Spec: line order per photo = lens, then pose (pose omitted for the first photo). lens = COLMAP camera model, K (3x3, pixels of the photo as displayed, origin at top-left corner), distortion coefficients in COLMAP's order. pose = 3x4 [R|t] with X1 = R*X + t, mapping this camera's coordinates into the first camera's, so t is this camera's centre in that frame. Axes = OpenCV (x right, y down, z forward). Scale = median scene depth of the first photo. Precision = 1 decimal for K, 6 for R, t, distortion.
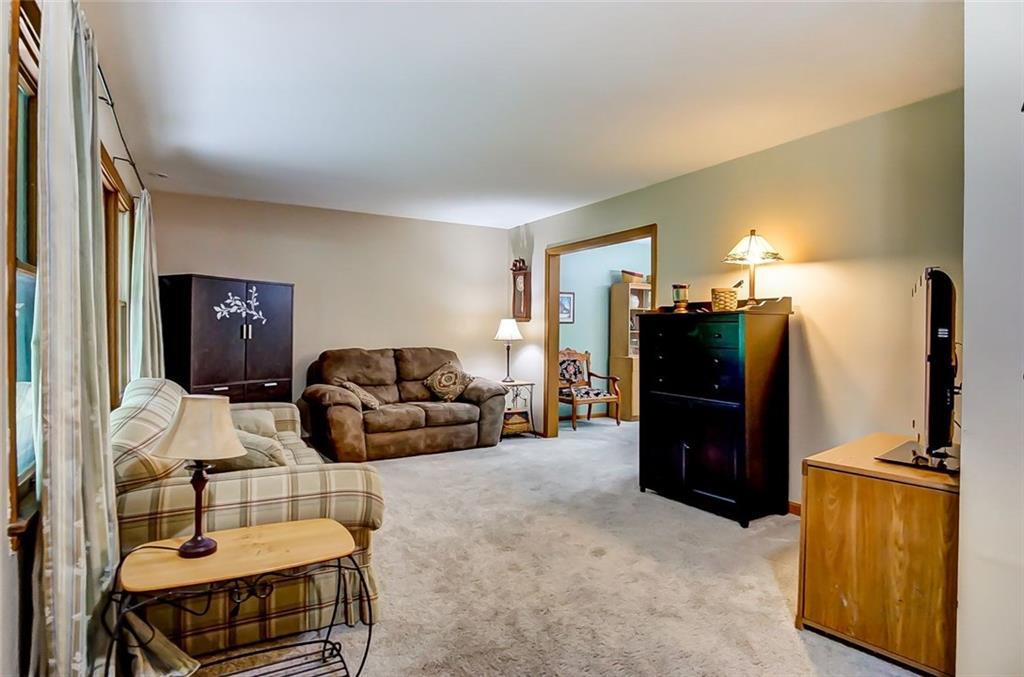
lens RADIAL K [[568.2, 0, 506.3], [0, 568.2, 337.5], [0, 0, 1]] dist [-0.036882, 0.014947]
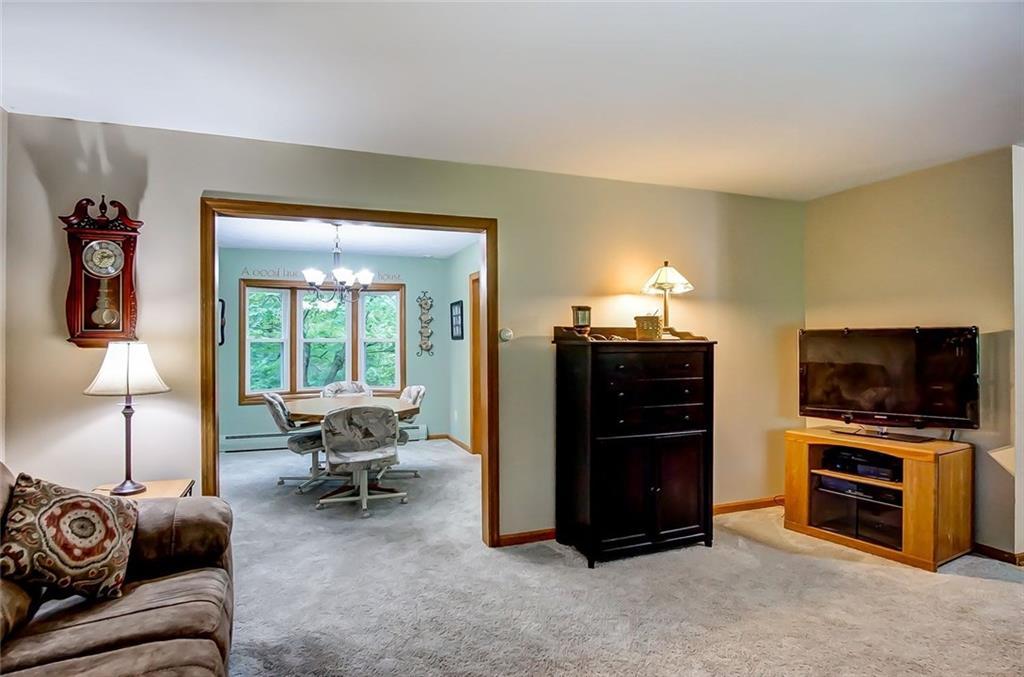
lens RADIAL K [[568.2, 0, 506.3], [0, 568.2, 337.5], [0, 0, 1]] dist [-0.036882, 0.014947]
pose [[0.133530, 0.001044, 0.991044, -0.324607], [0.013970, 0.999898, -0.002936, -0.027114], [-0.990946, 0.014237, 0.133502, 0.595316]]
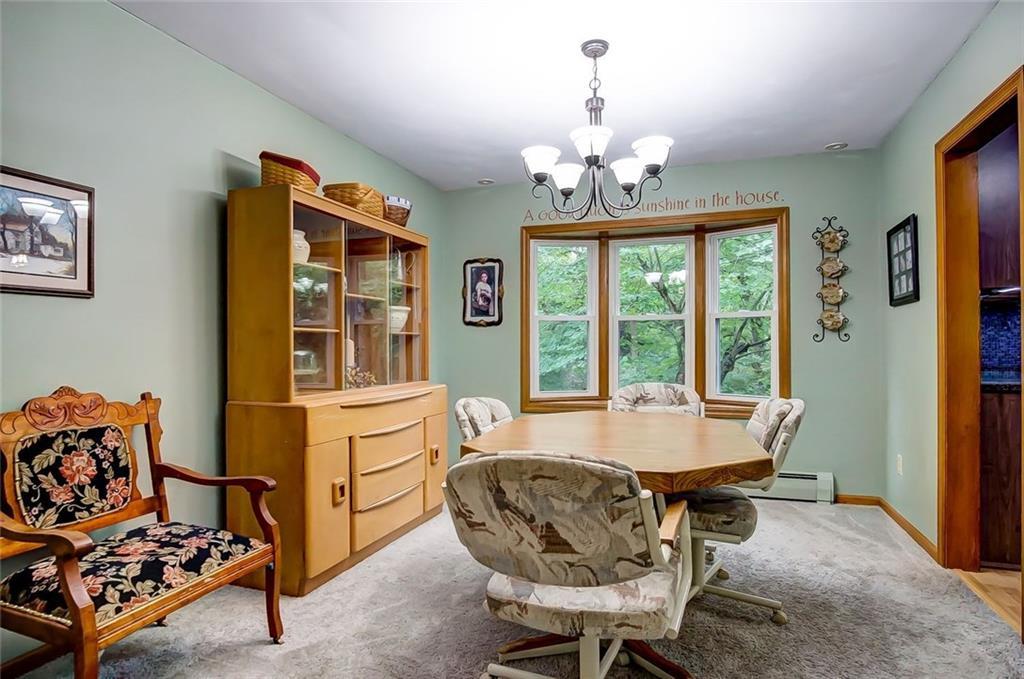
lens RADIAL K [[562.3, 0, 510.0], [0, 562.3, 348.2], [0, 0, 1]] dist [-0.033232, 0.001347]
pose [[0.749955, -0.009860, 0.661416, 0.096736], [0.014110, 0.999900, -0.001094, 0.003770], [-0.661339, 0.010153, 0.750019, 0.684785]]
